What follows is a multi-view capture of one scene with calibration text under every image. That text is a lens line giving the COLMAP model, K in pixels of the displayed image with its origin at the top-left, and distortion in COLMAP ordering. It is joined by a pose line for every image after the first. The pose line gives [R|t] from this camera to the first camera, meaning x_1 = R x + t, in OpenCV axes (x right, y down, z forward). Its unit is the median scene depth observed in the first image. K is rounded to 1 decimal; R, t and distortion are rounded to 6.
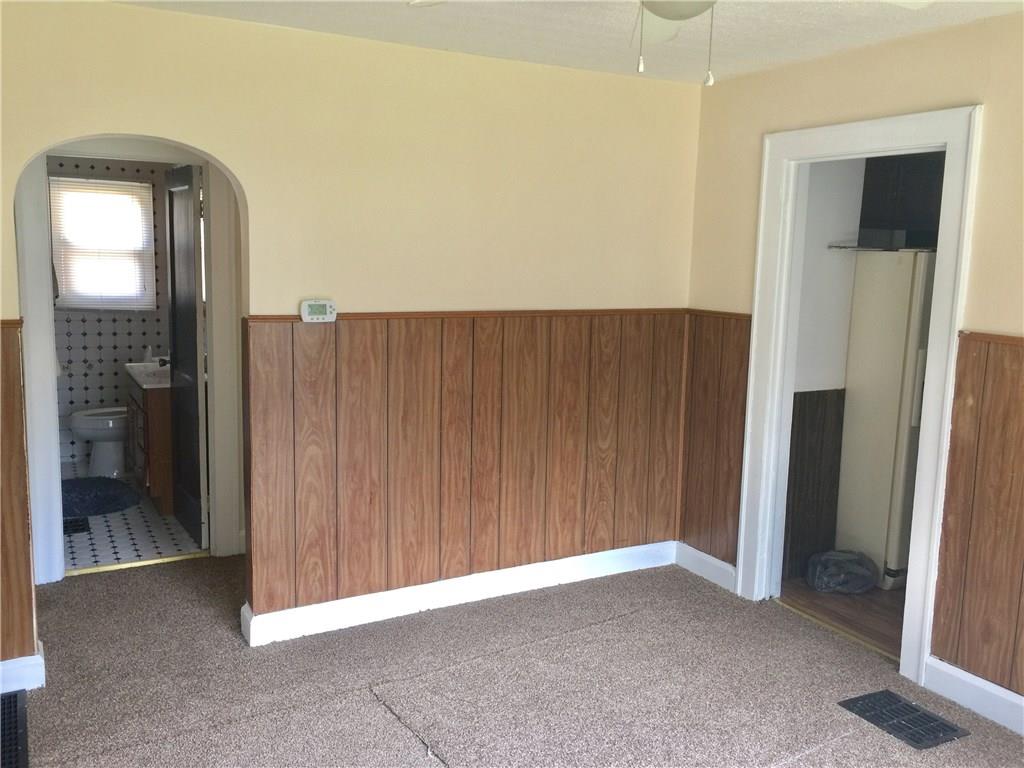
lens RADIAL K [[863.7, 0, 511.9], [0, 863.7, 380.1], [0, 0, 1]] dist [-0.008203, -0.022331]
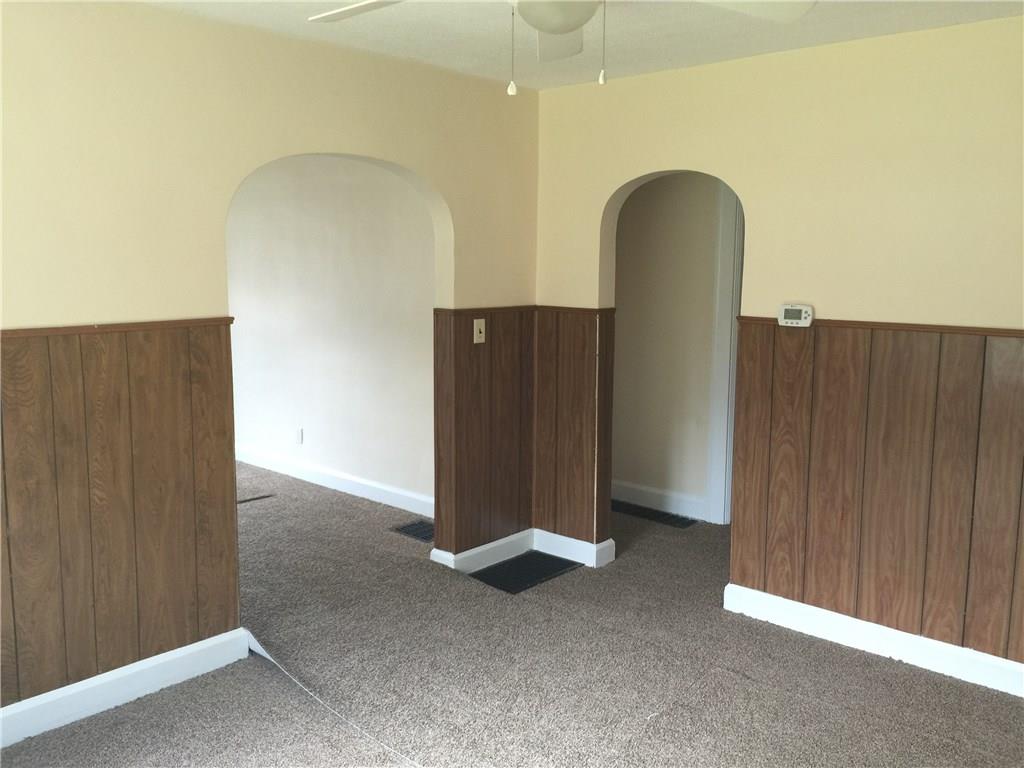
lens RADIAL K [[863.7, 0, 511.1], [0, 863.7, 384.7], [0, 0, 1]] dist [-0.008203, -0.022331]
pose [[0.296360, 0.118877, -0.947649, 0.633965], [-0.131872, 0.987813, 0.082674, -0.036798], [0.945929, 0.100467, 0.308424, 0.346848]]
